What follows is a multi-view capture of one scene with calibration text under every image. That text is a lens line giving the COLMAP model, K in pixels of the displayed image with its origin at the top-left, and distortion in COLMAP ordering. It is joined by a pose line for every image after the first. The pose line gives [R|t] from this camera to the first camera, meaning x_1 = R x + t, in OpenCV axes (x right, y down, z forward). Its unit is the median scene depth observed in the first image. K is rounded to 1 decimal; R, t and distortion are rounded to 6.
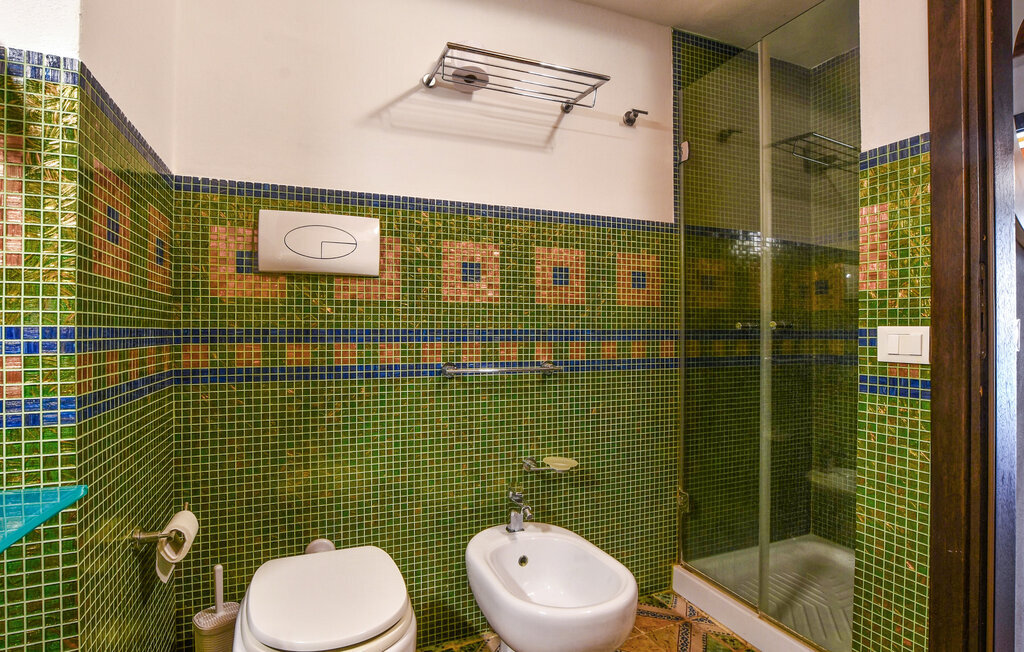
lens RADIAL K [[521.3, 0, 512.0], [0, 521.3, 326.0], [0, 0, 1]] dist [-0.003347, -0.000225]
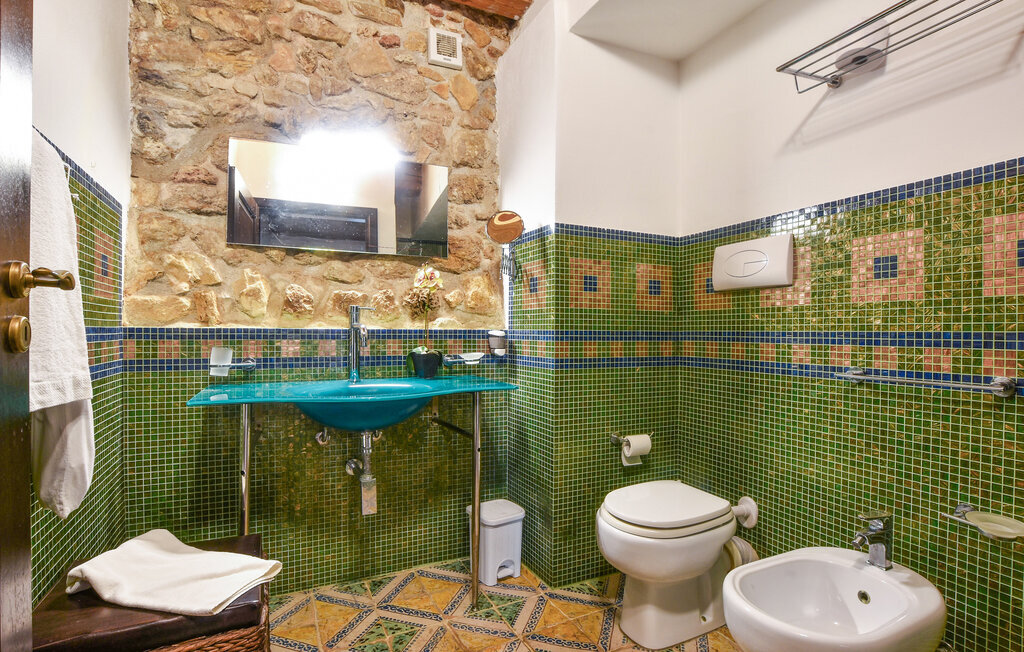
lens RADIAL K [[500.9, 0, 512.0], [0, 500.9, 326.0], [0, 0, 1]] dist [-0.026734, 0.001005]
pose [[0.033939, -0.012268, -0.999349, 0.782104], [0.004504, 0.999916, -0.012122, 0.003978], [0.999414, -0.004090, 0.033992, 0.362690]]
